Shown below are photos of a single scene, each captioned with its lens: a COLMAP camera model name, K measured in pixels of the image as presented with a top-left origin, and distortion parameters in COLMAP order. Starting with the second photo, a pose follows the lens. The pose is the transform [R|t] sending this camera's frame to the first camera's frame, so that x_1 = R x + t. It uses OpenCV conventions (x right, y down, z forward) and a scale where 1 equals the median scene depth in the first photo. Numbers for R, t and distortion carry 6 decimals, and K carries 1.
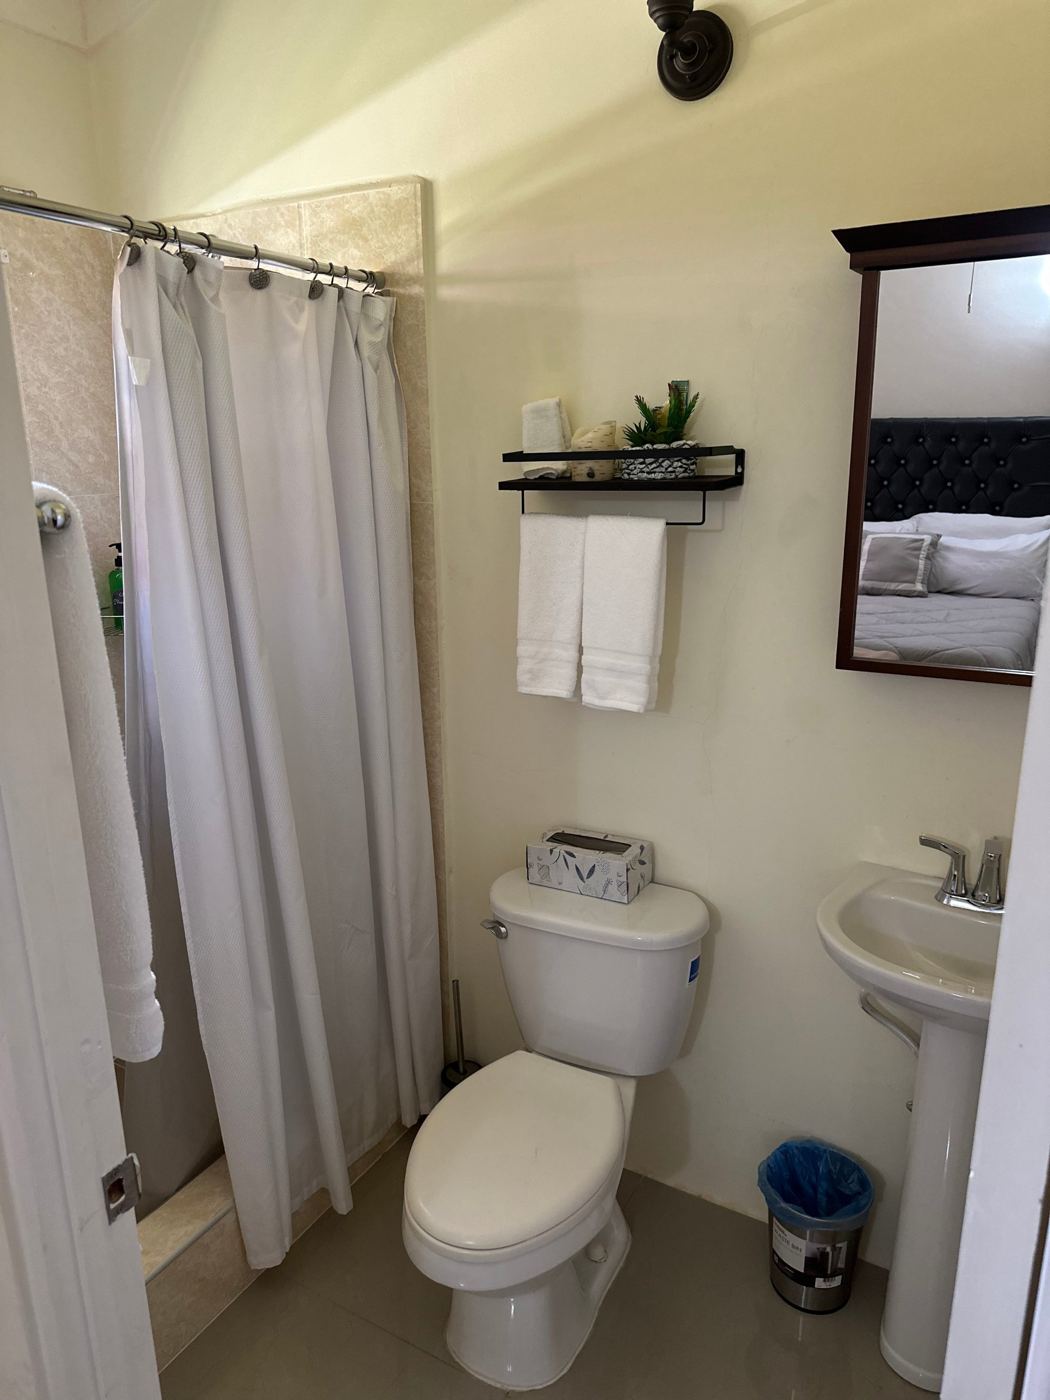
lens RADIAL K [[989.0, 0, 525.0], [0, 989.0, 700.0], [0, 0, 1]] dist [0.130600, -0.214282]
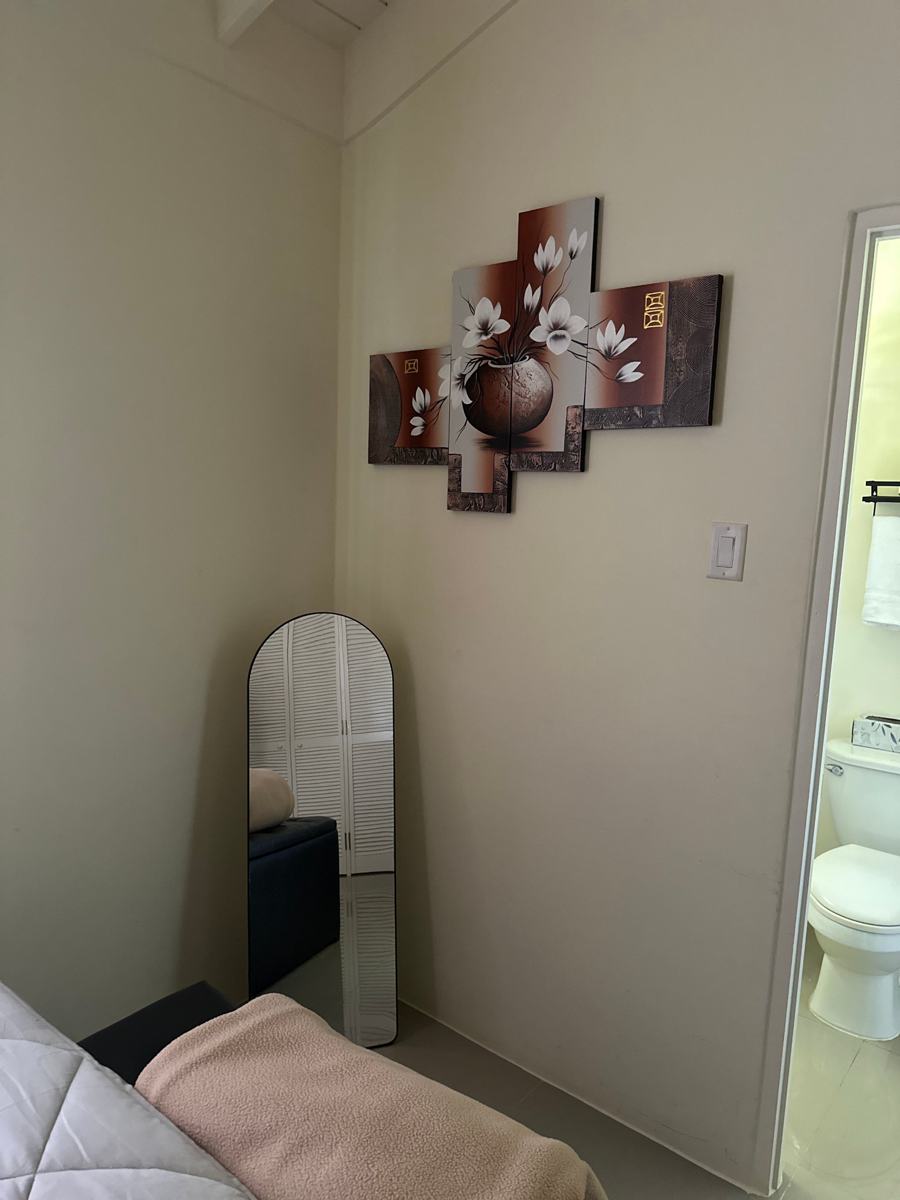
lens RADIAL K [[847.8, 0, 450.0], [0, 847.8, 600.0], [0, 0, 1]] dist [0.130600, -0.214282]
pose [[0.986673, 0.076919, -0.143388, -0.488639], [-0.095518, 0.987203, -0.127700, 0.209556], [0.131731, 0.139694, 0.981393, -0.516842]]
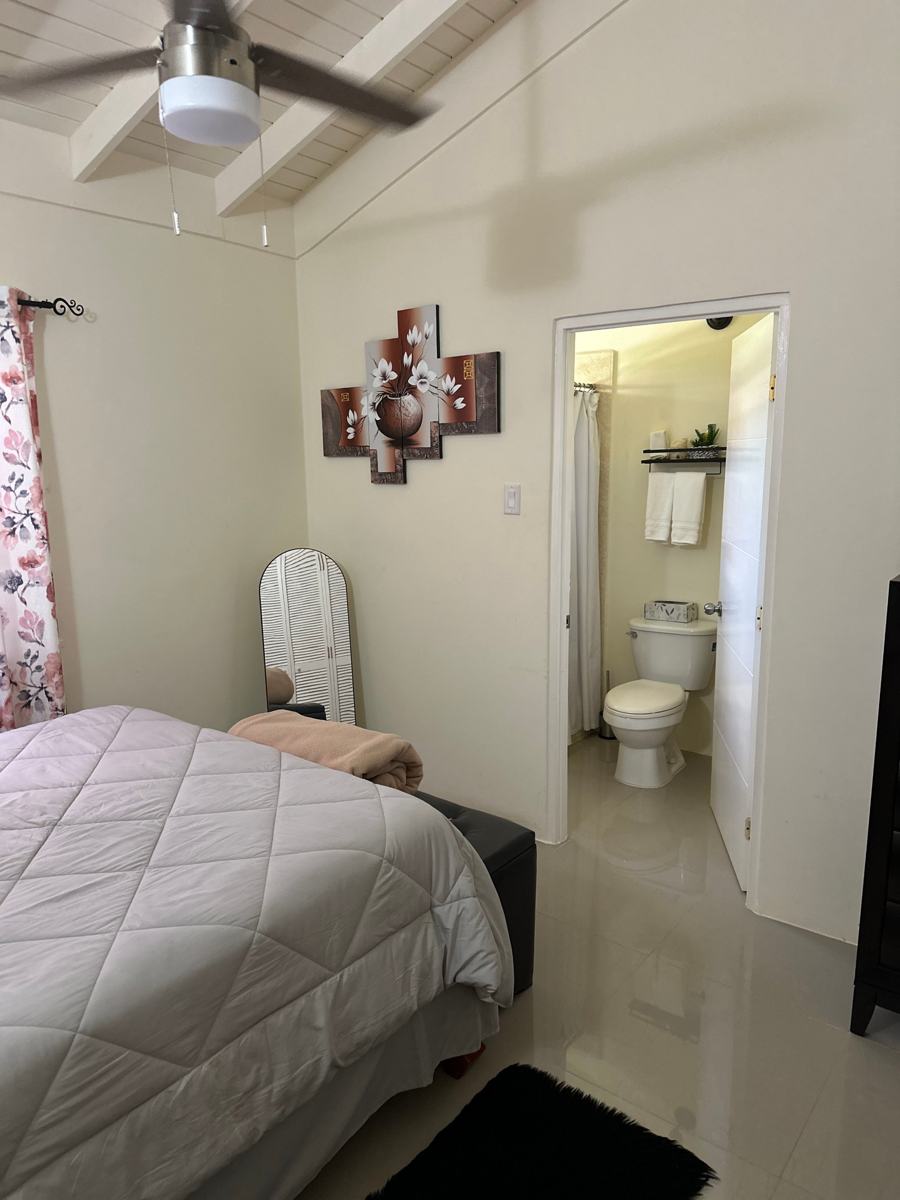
lens RADIAL K [[847.8, 0, 450.0], [0, 847.8, 600.0], [0, 0, 1]] dist [0.130600, -0.214282]
pose [[0.990472, 0.029155, -0.134595, -0.211820], [-0.041389, 0.995170, -0.089017, 0.376260], [0.131350, 0.093740, 0.986894, -1.289325]]
